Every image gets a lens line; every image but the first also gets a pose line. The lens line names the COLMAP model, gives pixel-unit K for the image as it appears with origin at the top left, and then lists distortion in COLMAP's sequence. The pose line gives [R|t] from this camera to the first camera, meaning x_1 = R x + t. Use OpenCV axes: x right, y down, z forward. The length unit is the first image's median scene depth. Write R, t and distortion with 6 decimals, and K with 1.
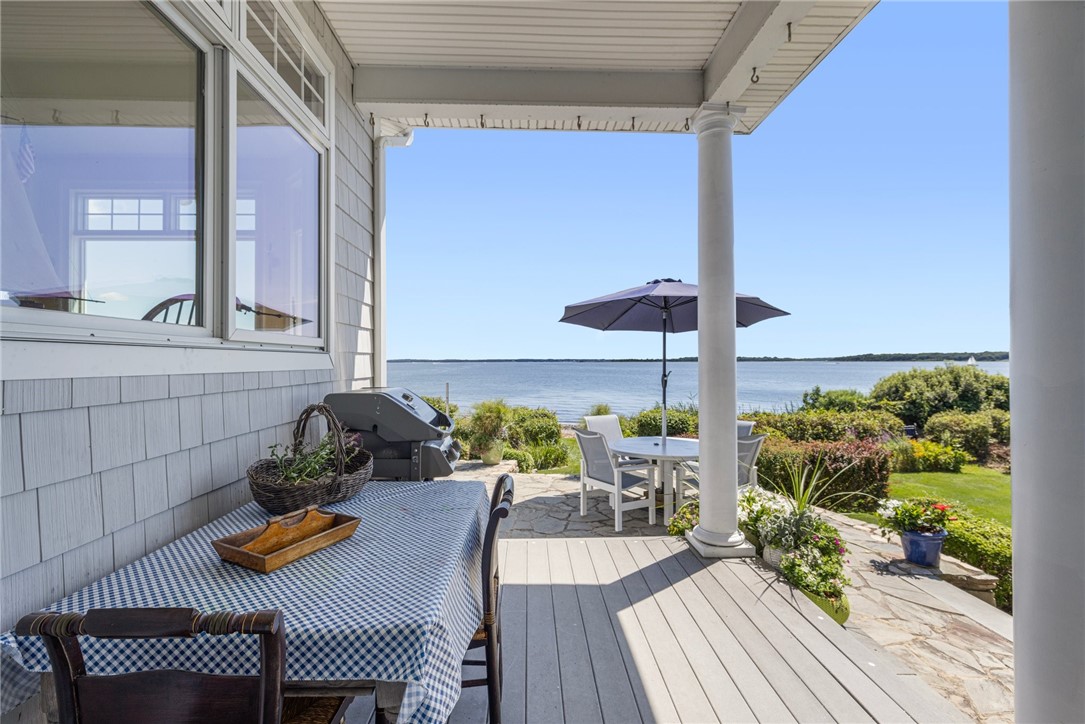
lens RADIAL K [[471.2, 0, 534.3], [0, 471.2, 353.9], [0, 0, 1]] dist [0.006093, 0.000384]
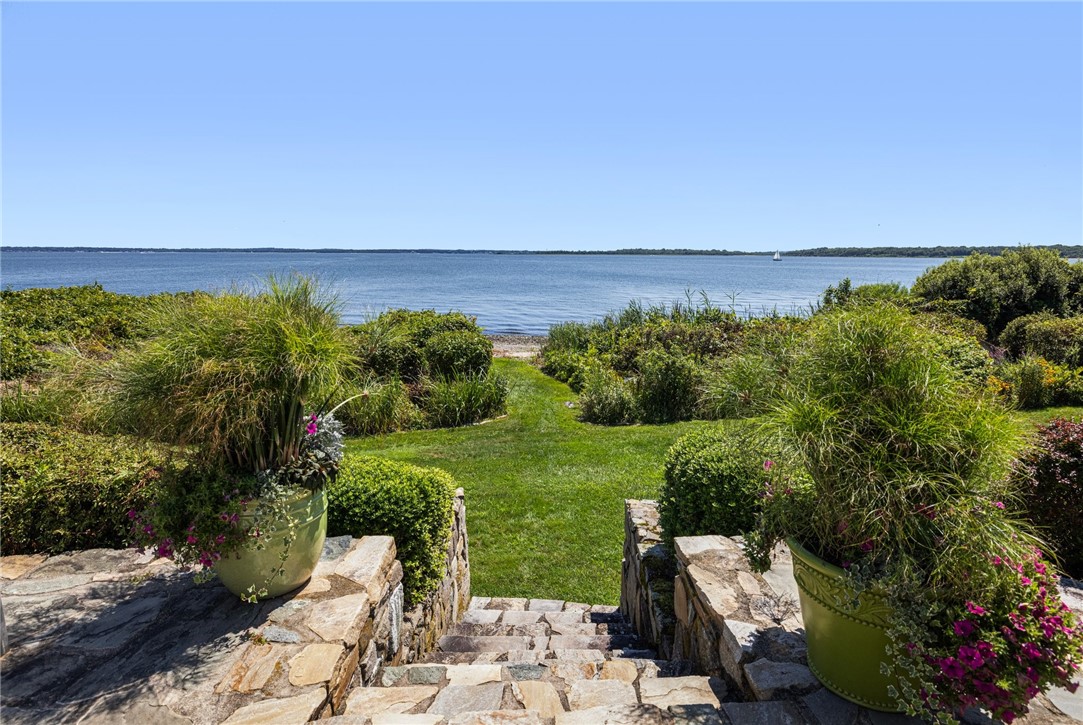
lens RADIAL K [[570.1, 0, 535.6], [0, 570.1, 358.1], [0, 0, 1]] dist [-0.004899, -0.000489]
pose [[0.986590, -0.019326, 0.162072, -0.017566], [-0.012758, 0.980796, 0.194618, 0.122073], [-0.162721, -0.194076, 0.967397, 1.153277]]
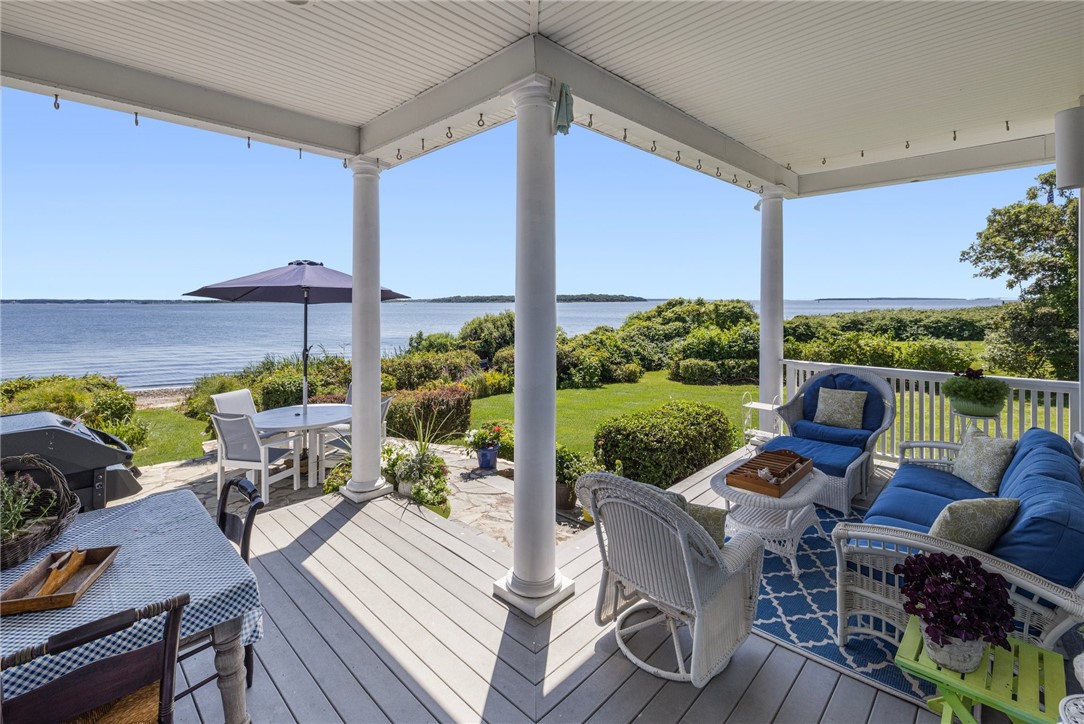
lens RADIAL K [[490.1, 0, 533.5], [0, 490.1, 300.9], [0, 0, 1]] dist [0.004685, -0.000458]
pose [[0.717791, 0.002041, 0.696255, -0.141240], [-0.011178, 0.999901, 0.008593, -0.086792], [-0.696169, -0.013951, 0.717743, -0.182500]]
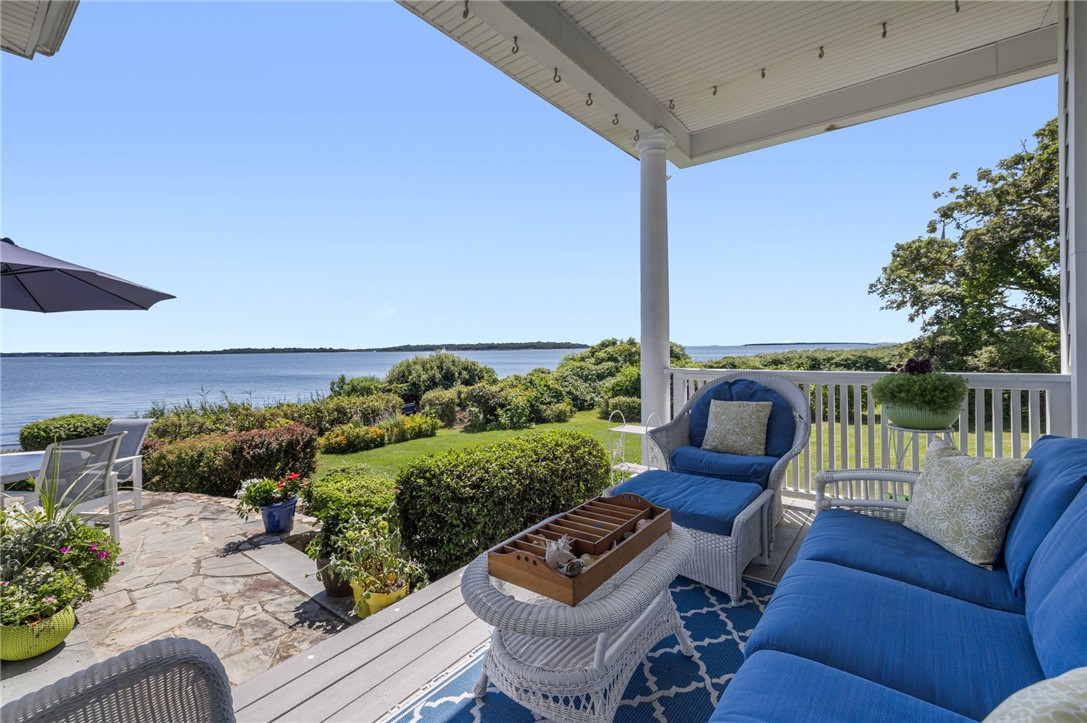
lens RADIAL K [[472.1, 0, 537.2], [0, 472.1, 347.9], [0, 0, 1]] dist [0.006093, 0.000384]
pose [[0.636476, -0.003562, 0.771288, 0.266234], [-0.000940, 0.999985, 0.005394, 0.008179], [-0.771296, -0.004159, 0.636463, -0.117395]]
